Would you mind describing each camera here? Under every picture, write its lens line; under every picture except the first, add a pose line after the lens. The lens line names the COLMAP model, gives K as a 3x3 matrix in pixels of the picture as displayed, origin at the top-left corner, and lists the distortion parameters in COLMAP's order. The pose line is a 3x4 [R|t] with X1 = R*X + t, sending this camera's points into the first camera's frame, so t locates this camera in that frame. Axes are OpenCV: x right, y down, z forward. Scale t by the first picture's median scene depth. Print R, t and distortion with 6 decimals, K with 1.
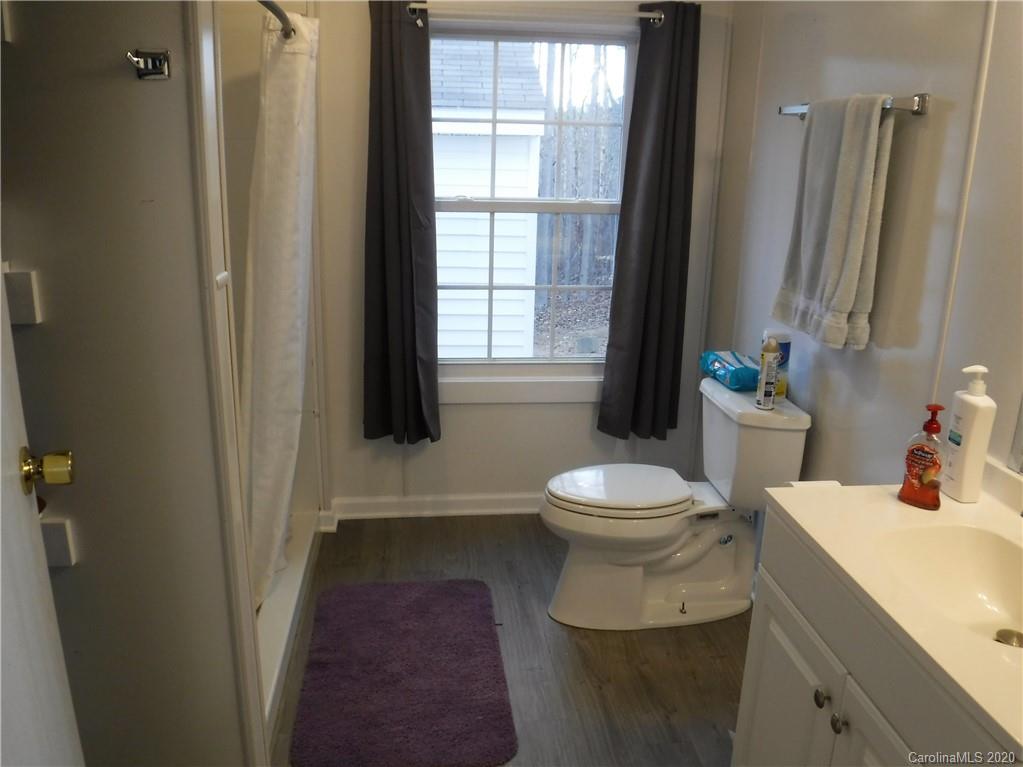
lens RADIAL K [[824.0, 0, 513.7], [0, 824.0, 396.3], [0, 0, 1]] dist [-0.117599, 0.047772]
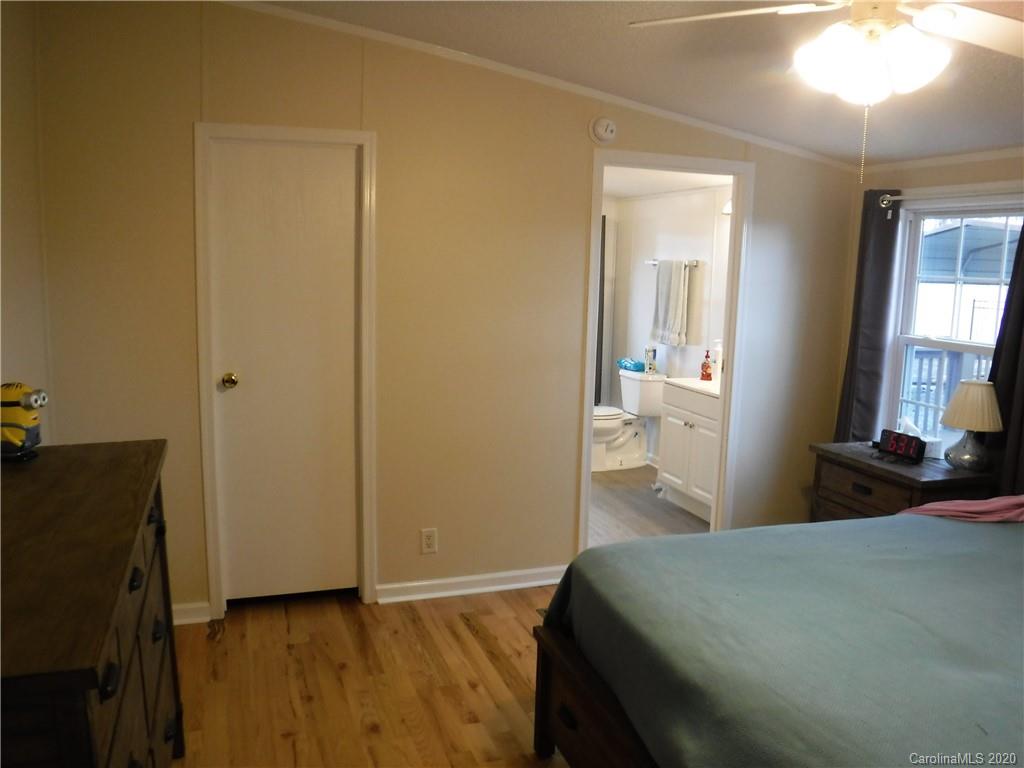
lens RADIAL K [[824.8, 0, 514.2], [0, 824.8, 396.8], [0, 0, 1]] dist [-0.117599, 0.047772]
pose [[0.971699, -0.030916, 0.234192, -0.845325], [0.062086, 0.989969, -0.126914, 0.454496], [-0.227919, 0.137862, 0.963871, -1.654158]]
